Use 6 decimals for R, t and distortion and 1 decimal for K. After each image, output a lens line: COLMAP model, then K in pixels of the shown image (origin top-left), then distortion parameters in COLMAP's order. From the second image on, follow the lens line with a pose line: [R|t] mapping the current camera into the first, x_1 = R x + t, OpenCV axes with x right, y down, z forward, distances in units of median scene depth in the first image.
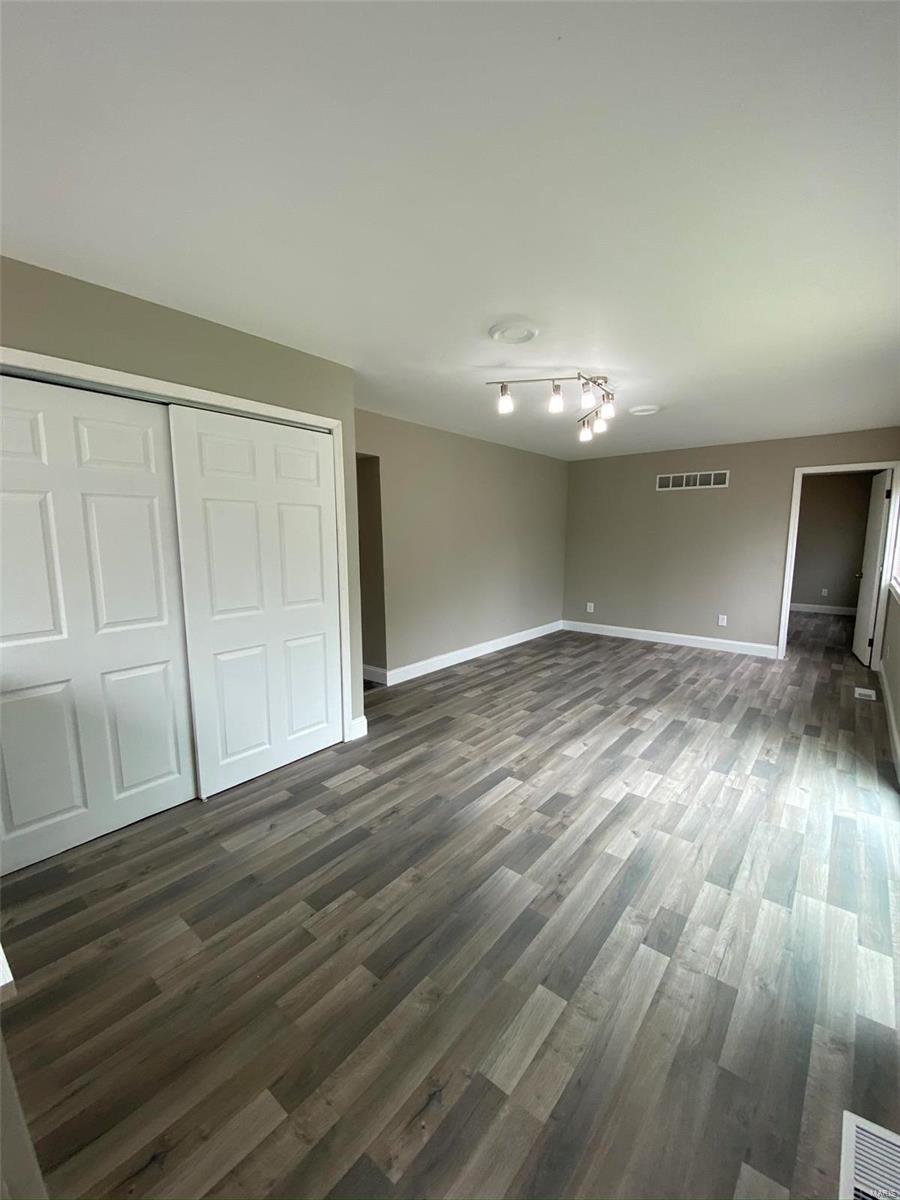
lens RADIAL K [[486.6, 0, 417.5], [0, 486.6, 605.1], [0, 0, 1]] dist [0.002079, -0.007810]
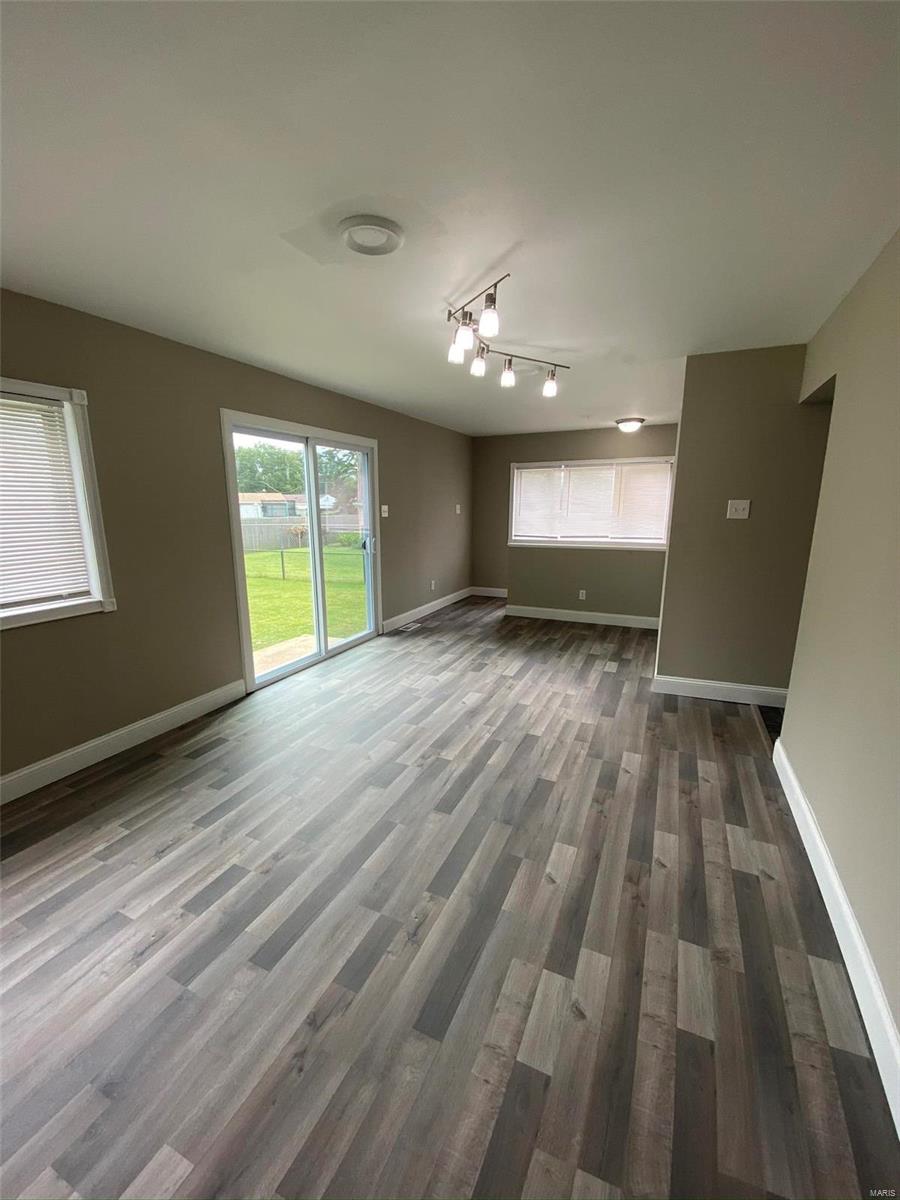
lens RADIAL K [[486.6, 0, 450.5], [0, 486.6, 604.8], [0, 0, 1]] dist [0.002079, -0.007810]
pose [[-0.951572, 0.072713, -0.298702, 0.631567], [-0.033608, 0.941198, 0.336179, -0.265855], [0.305582, 0.329937, -0.893175, 1.750206]]
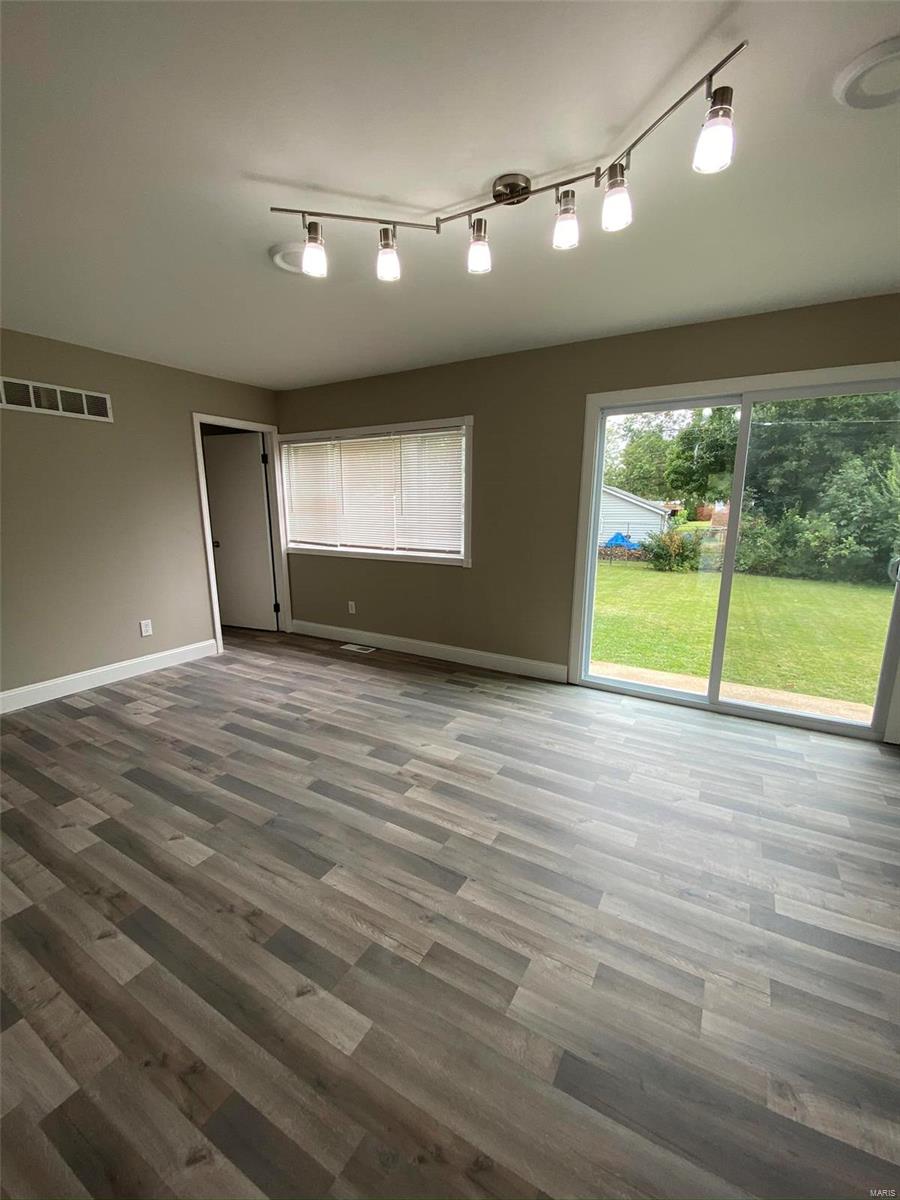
lens RADIAL K [[486.6, 0, 459.4], [0, 486.6, 600.2], [0, 0, 1]] dist [0.002079, -0.007810]
pose [[-0.224611, -0.195397, 0.954657, -0.177536], [0.131444, 0.964660, 0.228370, -0.164110], [-0.965542, 0.176779, -0.190990, 1.143689]]
